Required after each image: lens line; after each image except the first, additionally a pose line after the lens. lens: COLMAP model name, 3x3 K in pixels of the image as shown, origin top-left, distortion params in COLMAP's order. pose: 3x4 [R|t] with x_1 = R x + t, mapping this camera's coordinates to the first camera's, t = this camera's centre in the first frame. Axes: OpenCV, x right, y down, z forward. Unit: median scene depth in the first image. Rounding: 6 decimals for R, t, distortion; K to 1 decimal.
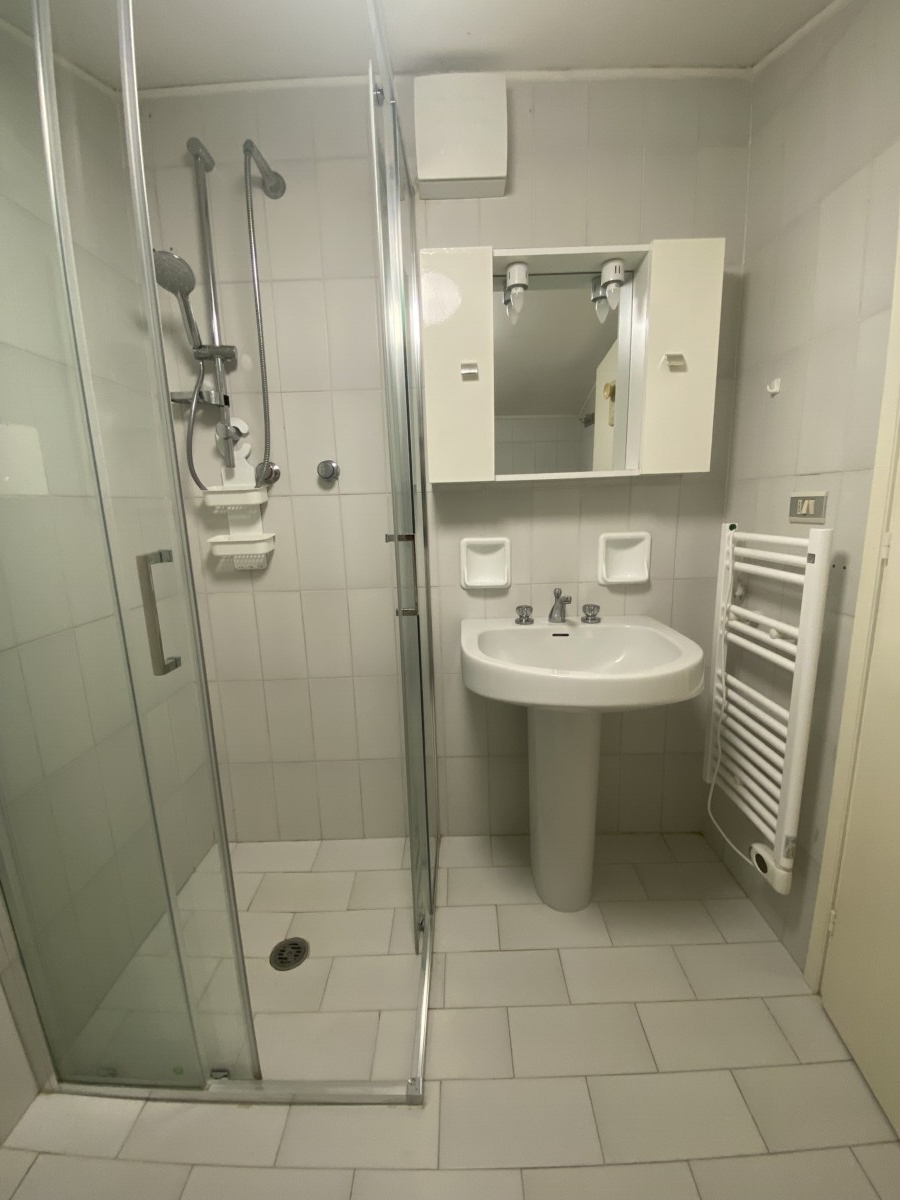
lens RADIAL K [[493.9, 0, 450.0], [0, 493.9, 600.0], [0, 0, 1]] dist [0.000464, -0.014265]
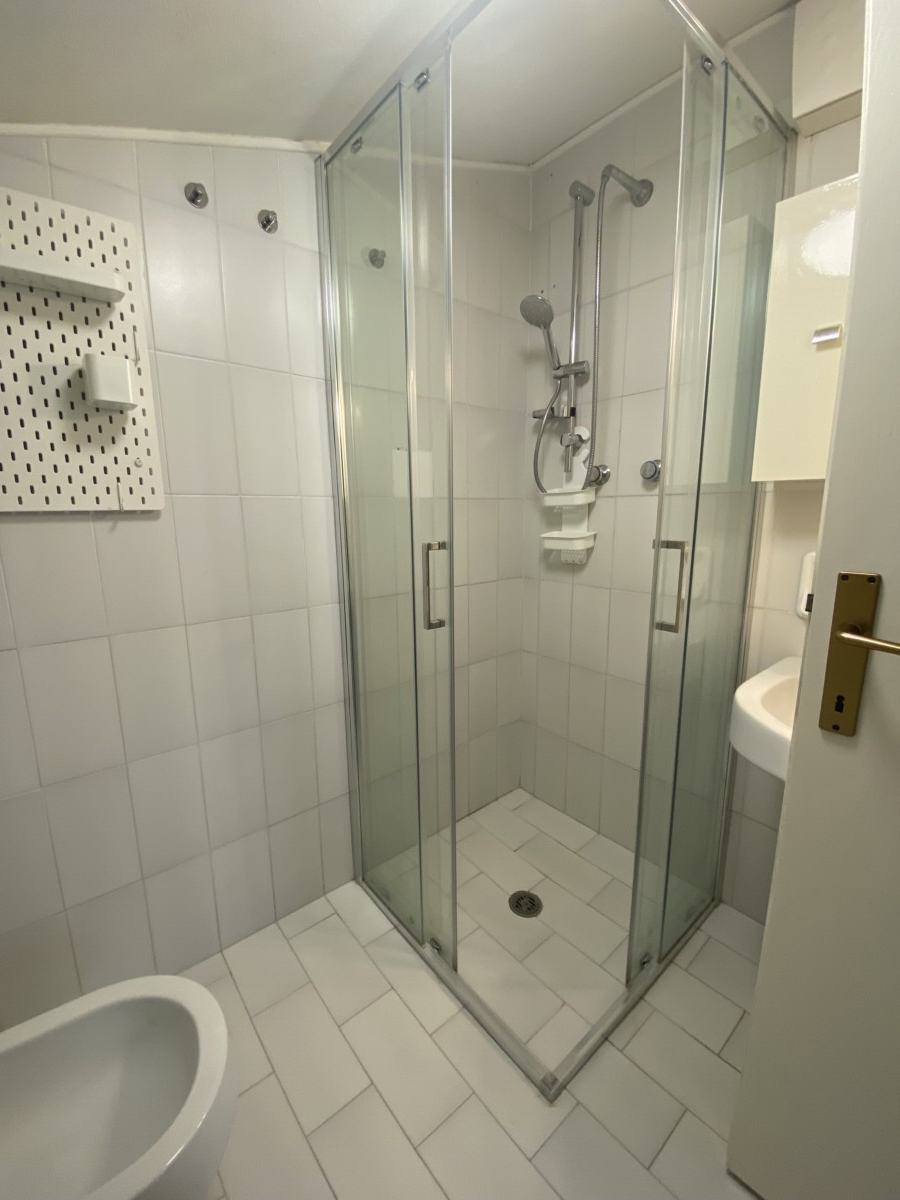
lens RADIAL K [[493.1, 0, 450.0], [0, 493.1, 600.0], [0, 0, 1]] dist [0.000796, -0.015710]
pose [[0.636581, 0.161594, -0.754090, 0.280906], [-0.151469, 0.984954, 0.083200, -0.033724], [0.756189, 0.061258, 0.651479, 0.083231]]
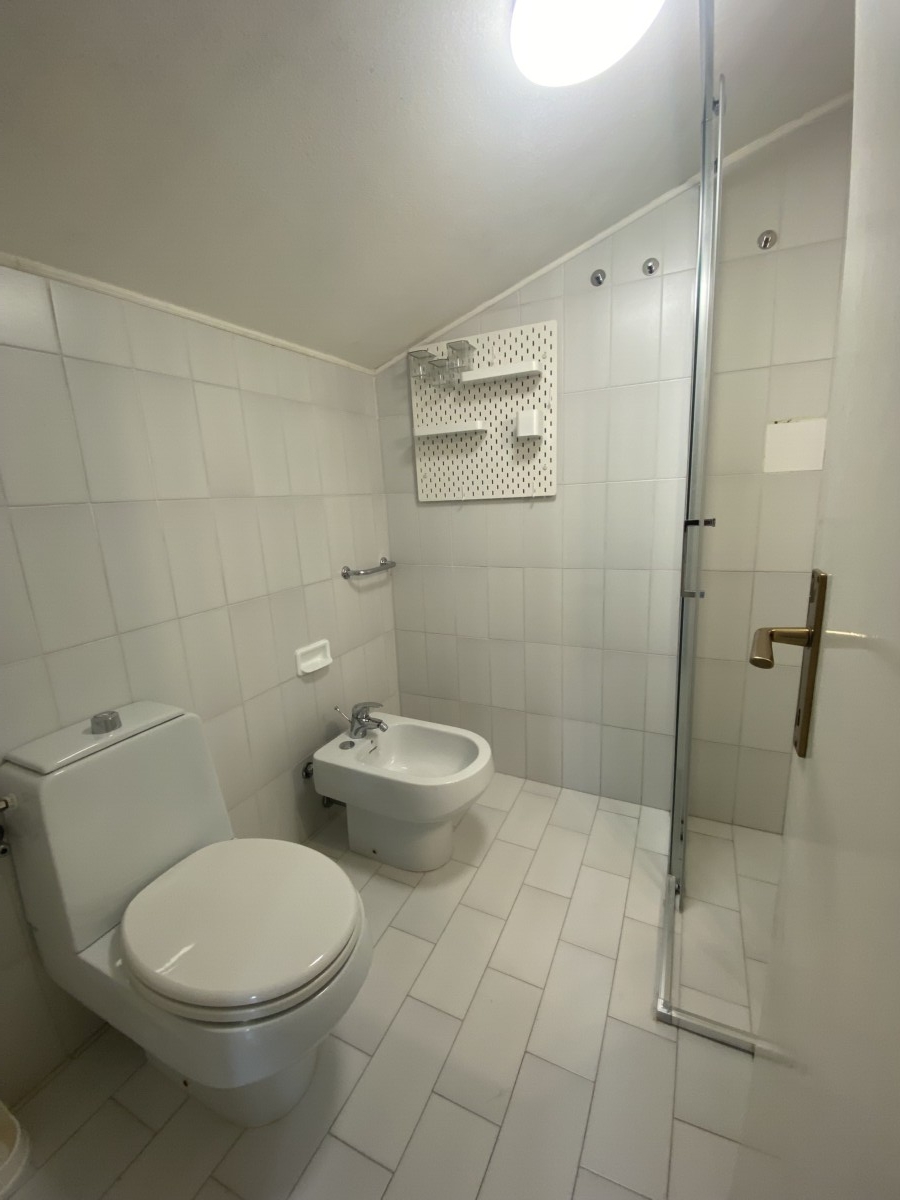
lens RADIAL K [[493.1, 0, 450.0], [0, 493.1, 600.0], [0, 0, 1]] dist [0.000796, -0.015710]
pose [[-0.454646, 0.224357, -0.861952, 0.663626], [-0.102564, 0.948129, 0.300886, -0.141647], [0.884747, 0.225202, -0.408052, 0.589841]]
